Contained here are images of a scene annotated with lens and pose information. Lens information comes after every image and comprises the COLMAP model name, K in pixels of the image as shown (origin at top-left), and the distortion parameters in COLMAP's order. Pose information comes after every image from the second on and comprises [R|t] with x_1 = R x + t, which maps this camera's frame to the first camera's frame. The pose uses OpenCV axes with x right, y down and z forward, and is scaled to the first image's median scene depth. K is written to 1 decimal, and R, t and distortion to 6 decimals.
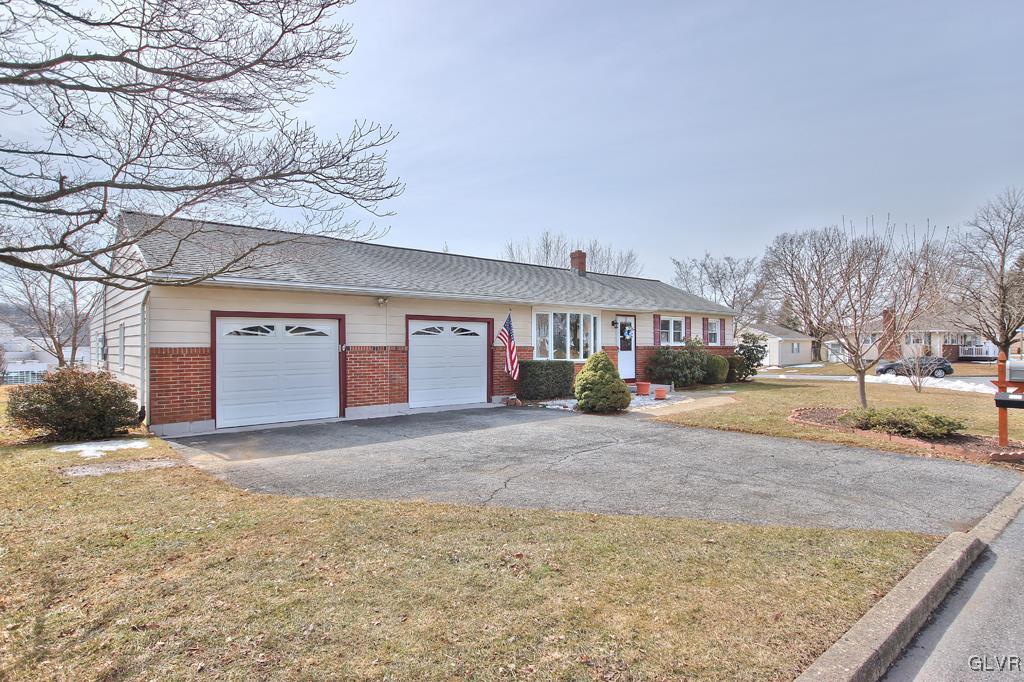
lens RADIAL K [[539.4, 0, 507.6], [0, 539.4, 343.8], [0, 0, 1]] dist [0.023073, 0.001603]
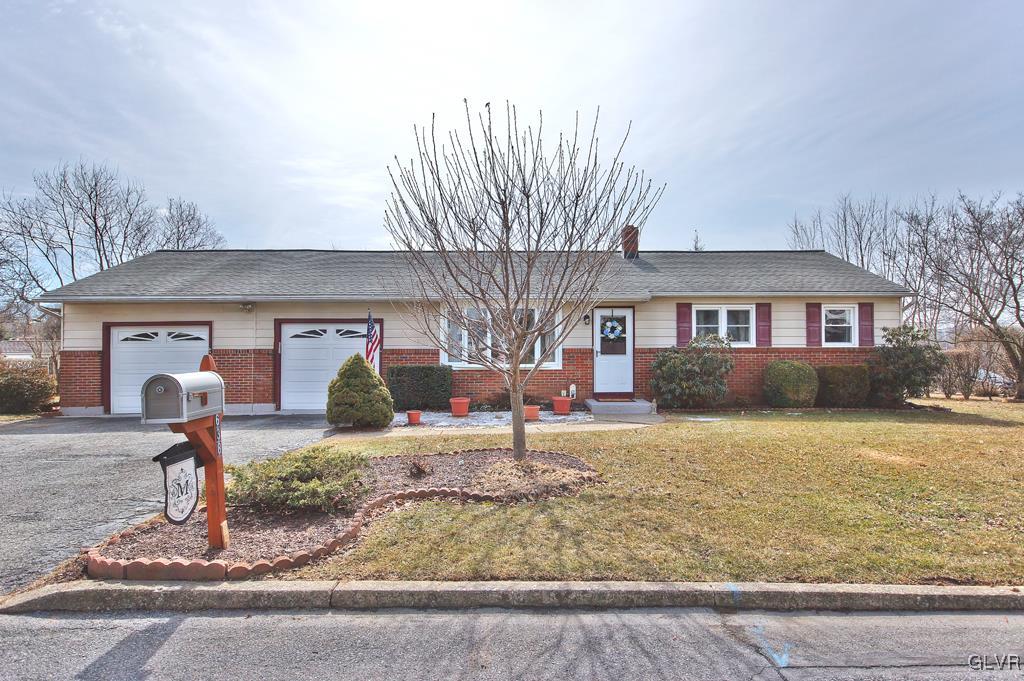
lens RADIAL K [[539.4, 0, 507.6], [0, 539.4, 343.3], [0, 0, 1]] dist [0.023073, 0.001603]
pose [[0.783214, -0.002393, -0.621748, 0.591758], [0.005423, 0.999981, 0.002983, -0.005467], [0.621729, -0.005708, 0.783212, 0.335713]]
